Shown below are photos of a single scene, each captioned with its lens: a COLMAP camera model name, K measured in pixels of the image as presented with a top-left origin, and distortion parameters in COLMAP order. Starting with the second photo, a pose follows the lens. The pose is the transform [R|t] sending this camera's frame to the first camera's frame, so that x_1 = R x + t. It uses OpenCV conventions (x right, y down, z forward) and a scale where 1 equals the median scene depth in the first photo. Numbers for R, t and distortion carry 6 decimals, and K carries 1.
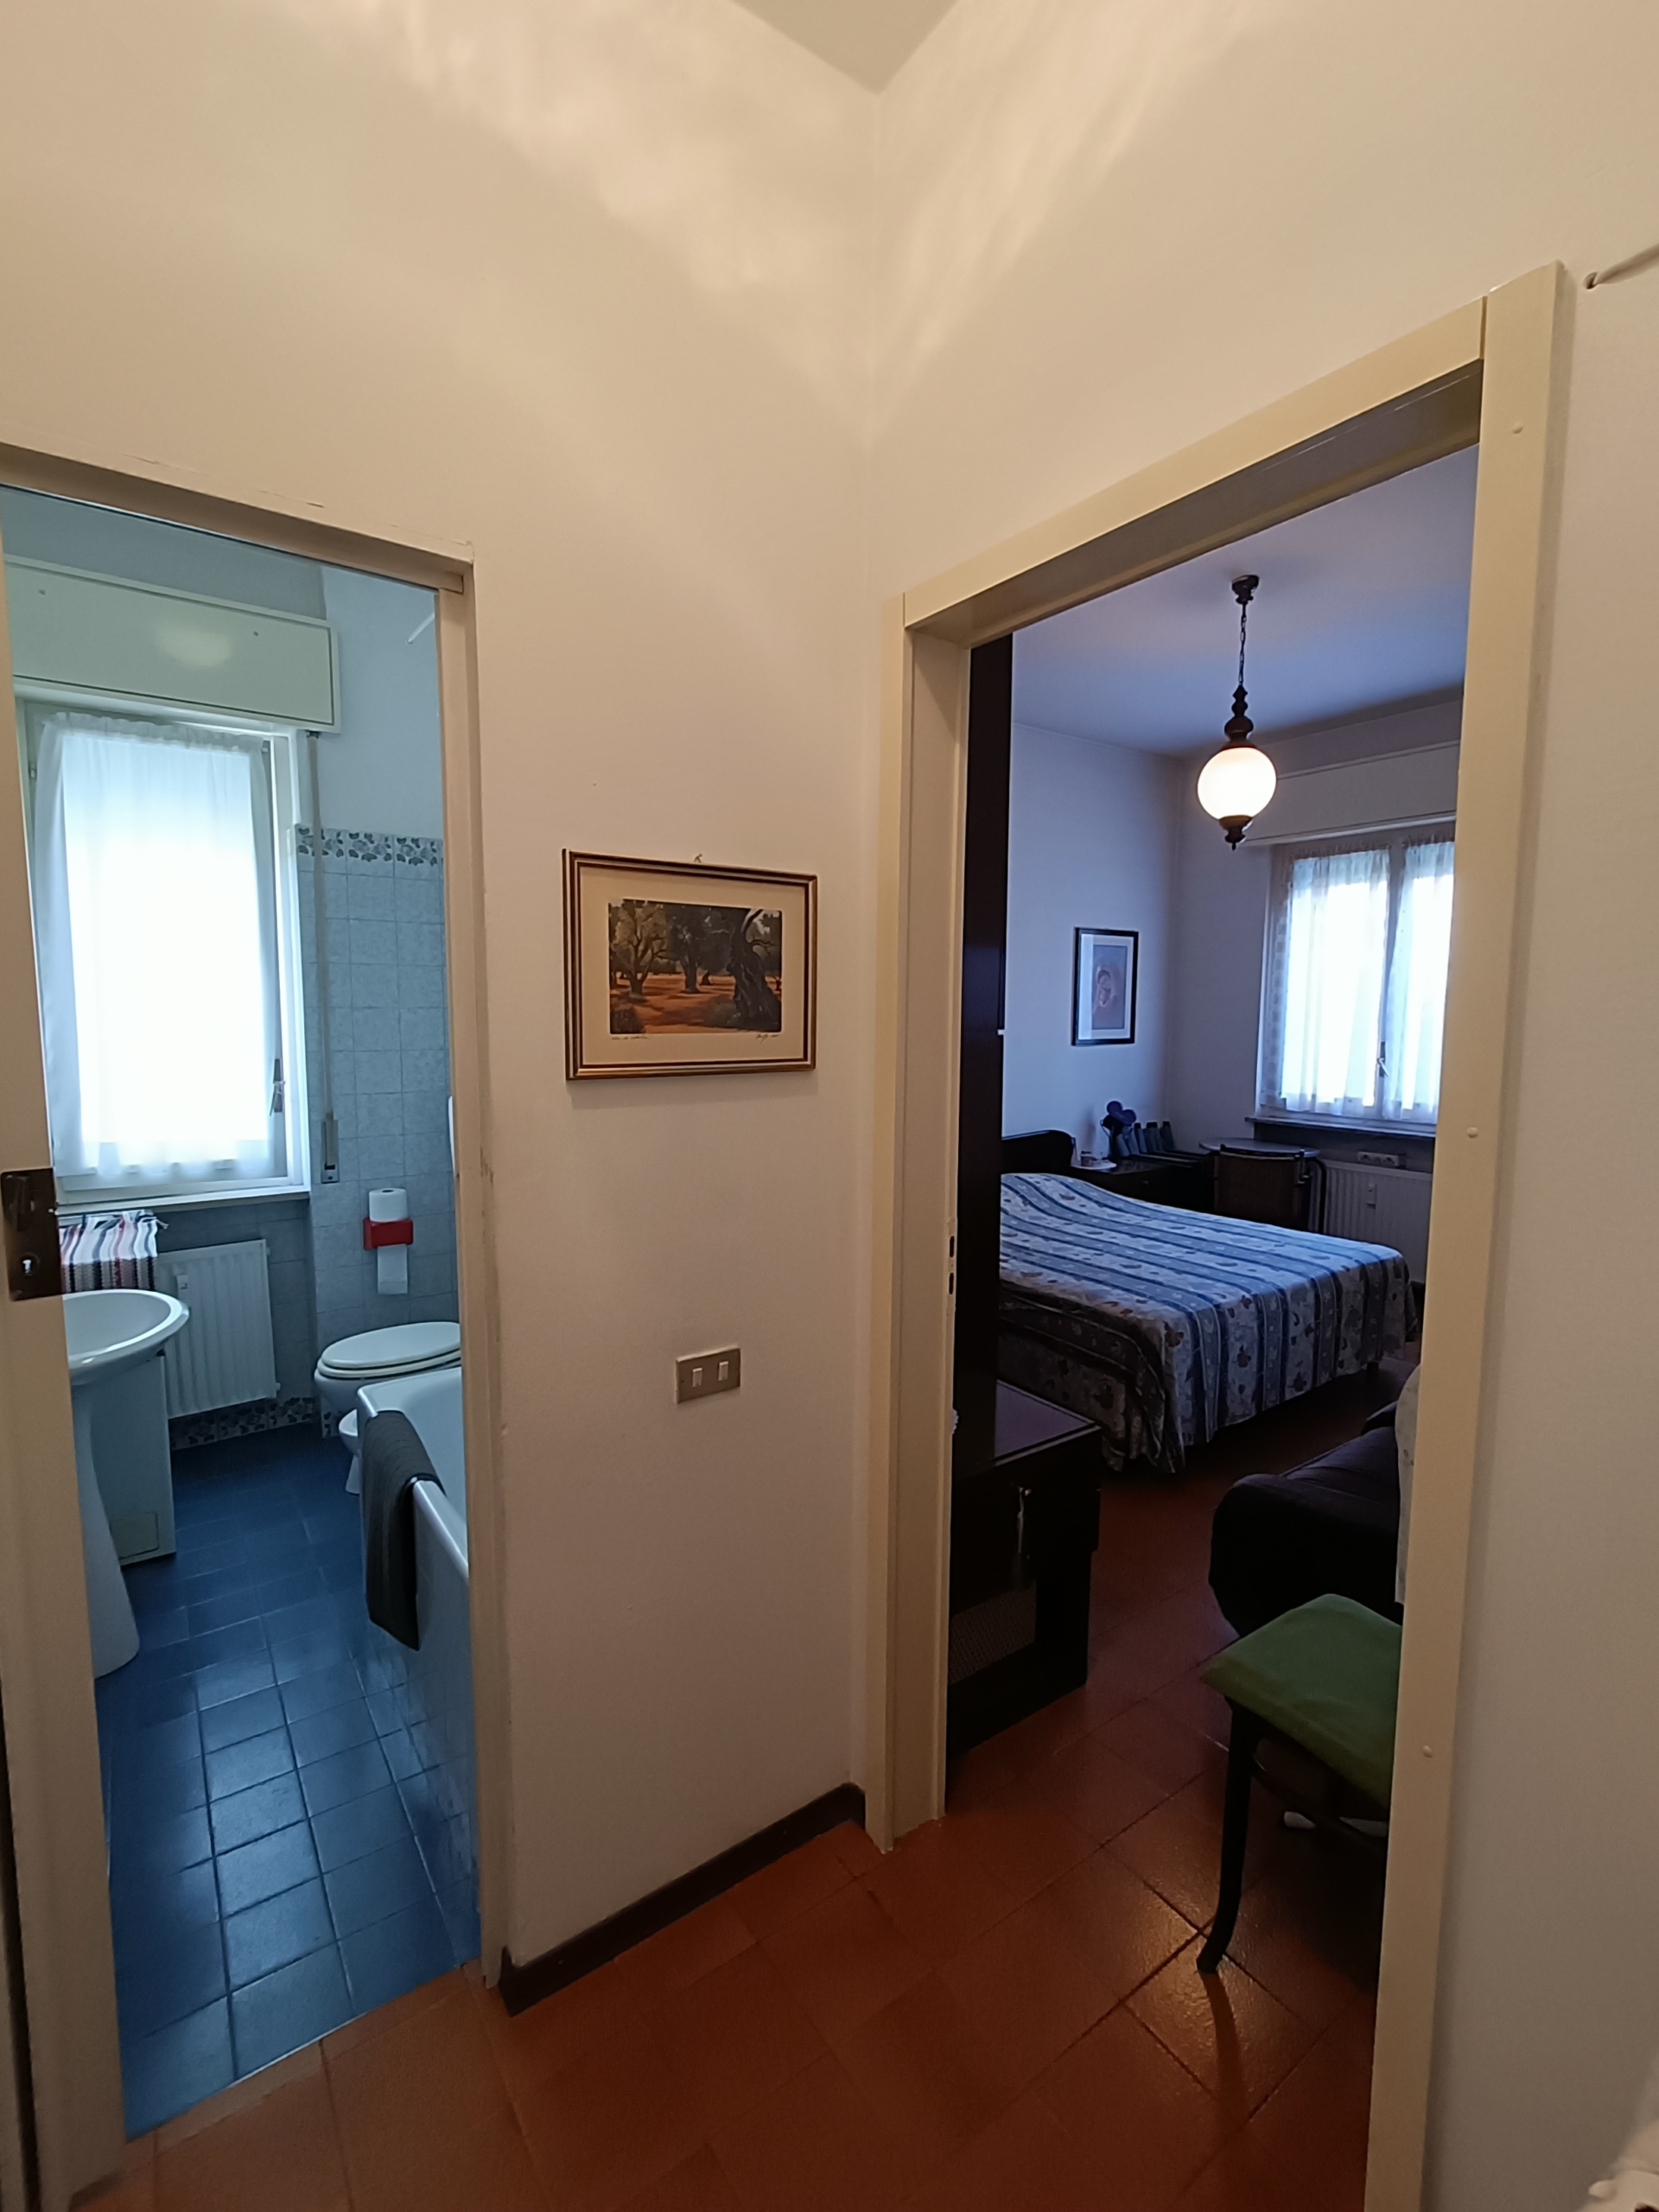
lens RADIAL K [[1012.0, 0, 763.6], [0, 1012.0, 1089.7], [0, 0, 1]] dist [-0.002354, 0.000531]
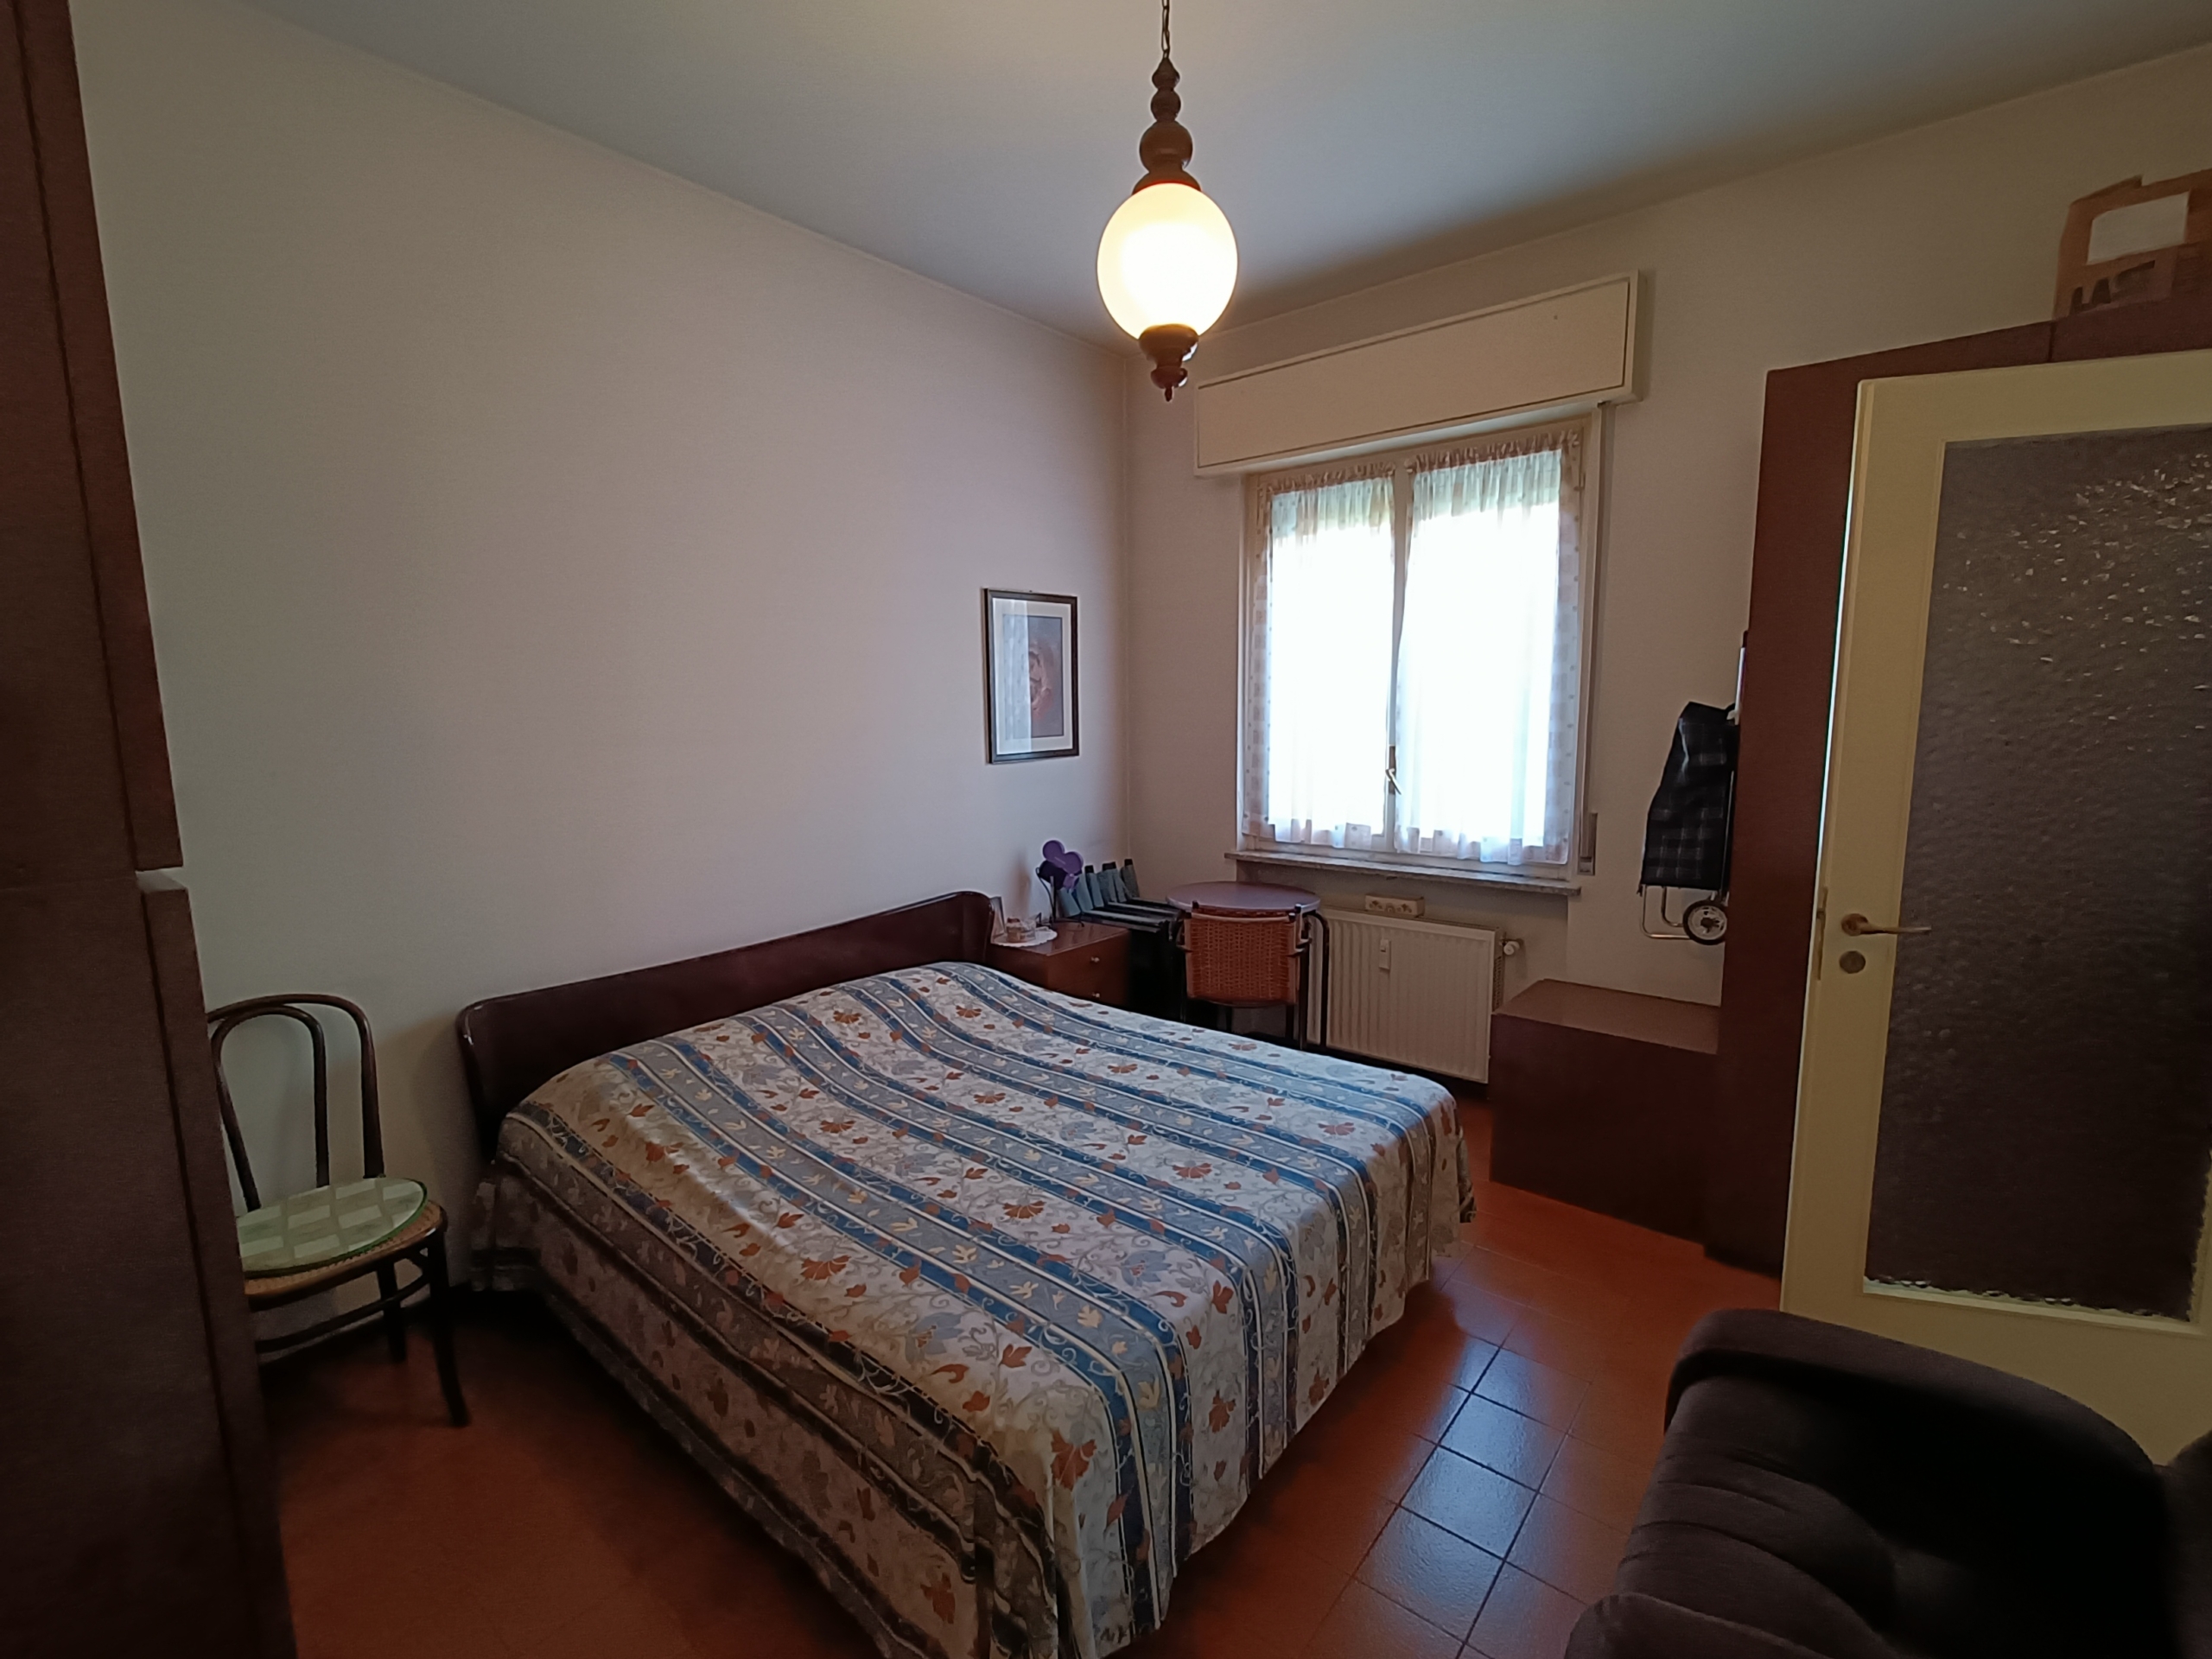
lens RADIAL K [[1012.0, 0, 1079.5], [0, 1012.0, 836.0], [0, 0, 1]] dist [-0.002354, 0.000531]
pose [[0.957115, -0.061855, 0.283029, 0.189178], [0.046996, 0.997151, 0.058997, -0.036665], [-0.285872, -0.043166, 0.957295, 0.368795]]
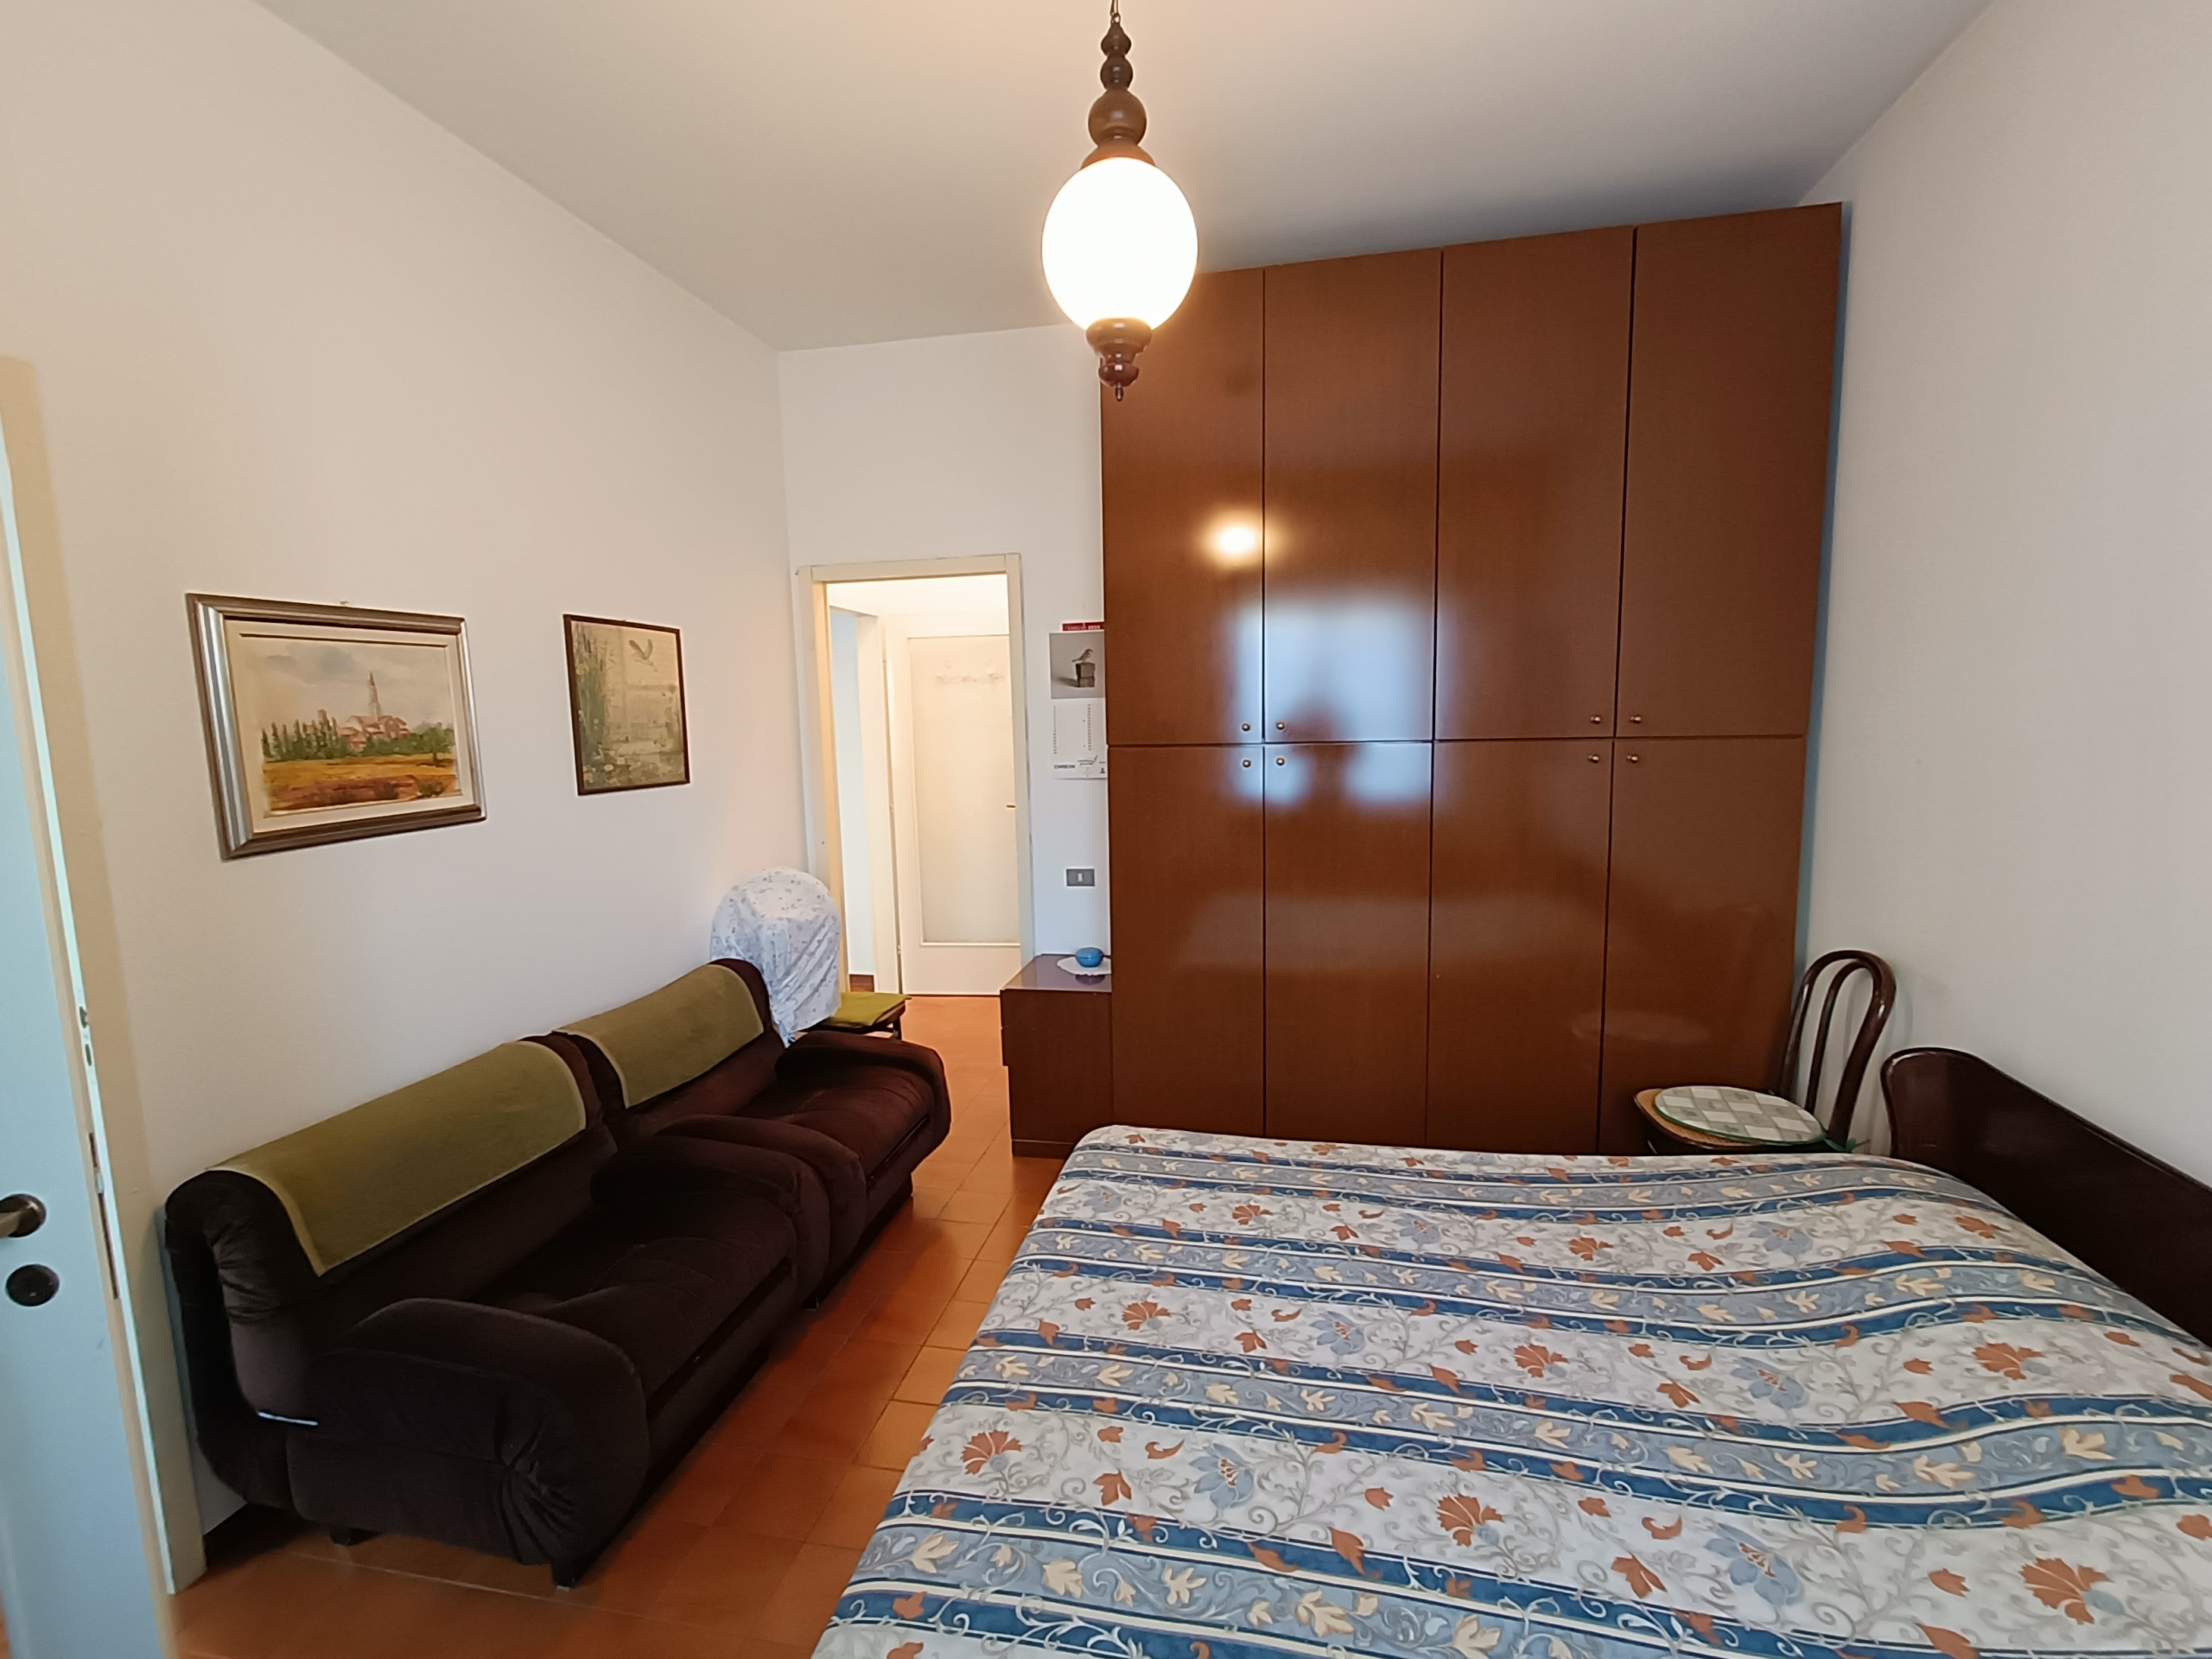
lens RADIAL K [[1012.0, 0, 1079.5], [0, 1012.0, 836.0], [0, 0, 1]] dist [-0.002354, 0.000531]
pose [[-0.719461, 0.094251, -0.688108, 0.585700], [-0.042178, 0.982992, 0.178741, -0.086238], [0.693251, 0.157620, -0.703249, 0.963608]]
